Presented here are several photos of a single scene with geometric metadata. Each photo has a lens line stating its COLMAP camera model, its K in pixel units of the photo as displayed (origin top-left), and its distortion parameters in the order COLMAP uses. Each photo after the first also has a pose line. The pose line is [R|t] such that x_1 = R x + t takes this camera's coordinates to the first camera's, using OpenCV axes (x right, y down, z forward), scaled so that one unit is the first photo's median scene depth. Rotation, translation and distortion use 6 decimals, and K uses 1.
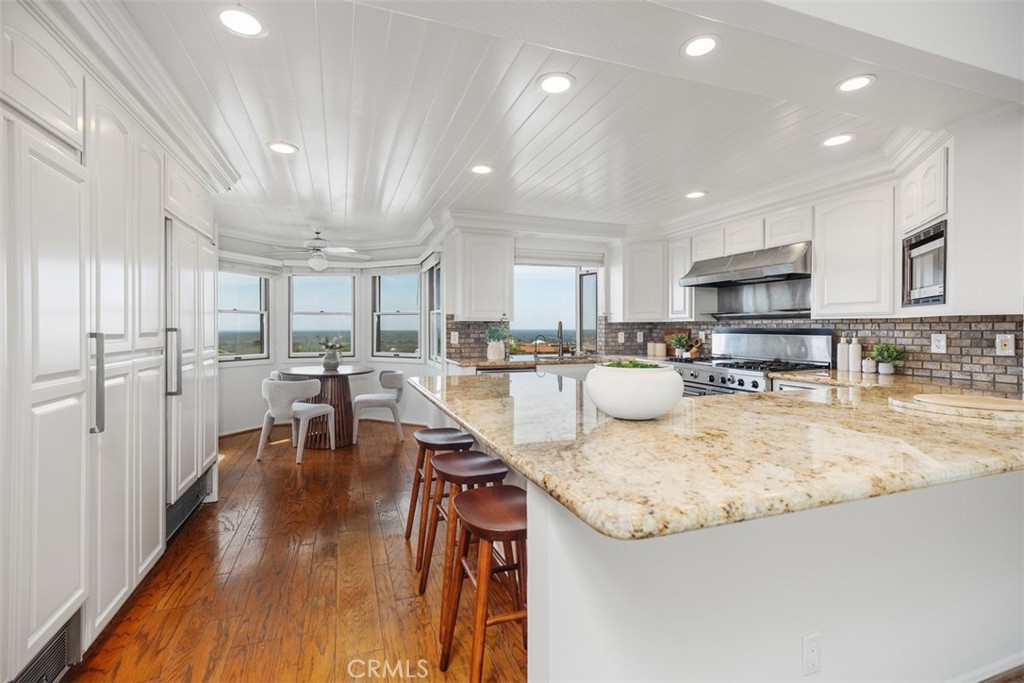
lens RADIAL K [[470.9, 0, 491.1], [0, 470.9, 330.7], [0, 0, 1]] dist [0.004129, 0.000236]
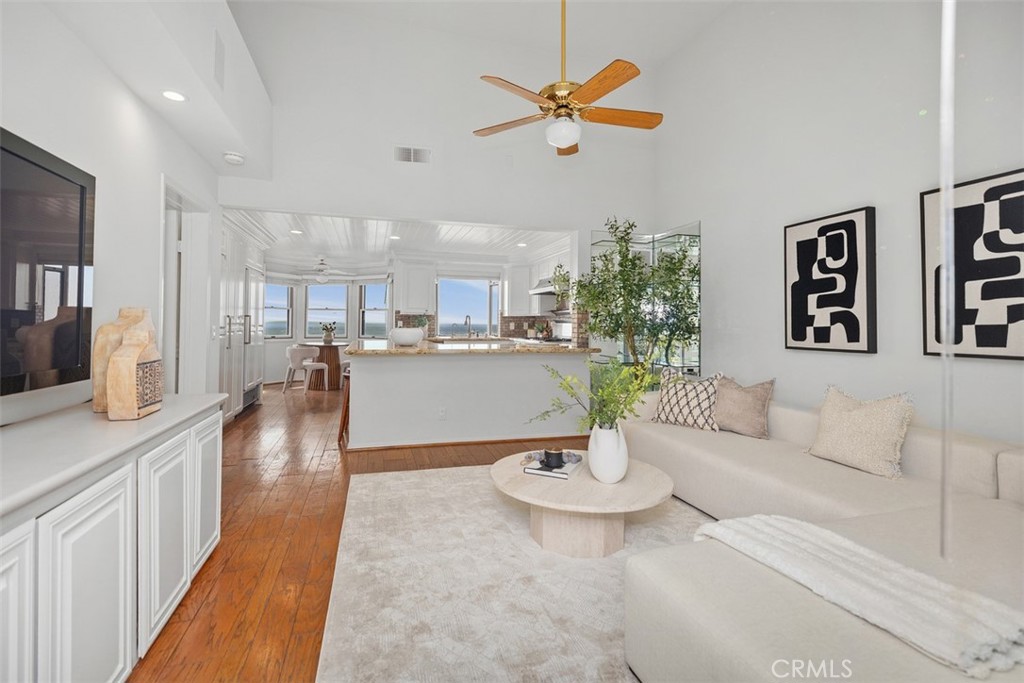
lens RADIAL K [[470.9, 0, 490.1], [0, 470.9, 319.1], [0, 0, 1]] dist [0.004129, 0.000236]
pose [[0.998239, 0.006660, -0.058950, 0.306325], [-0.007740, 0.999806, -0.018114, 0.021377], [0.058818, 0.018538, 0.998097, -0.582922]]
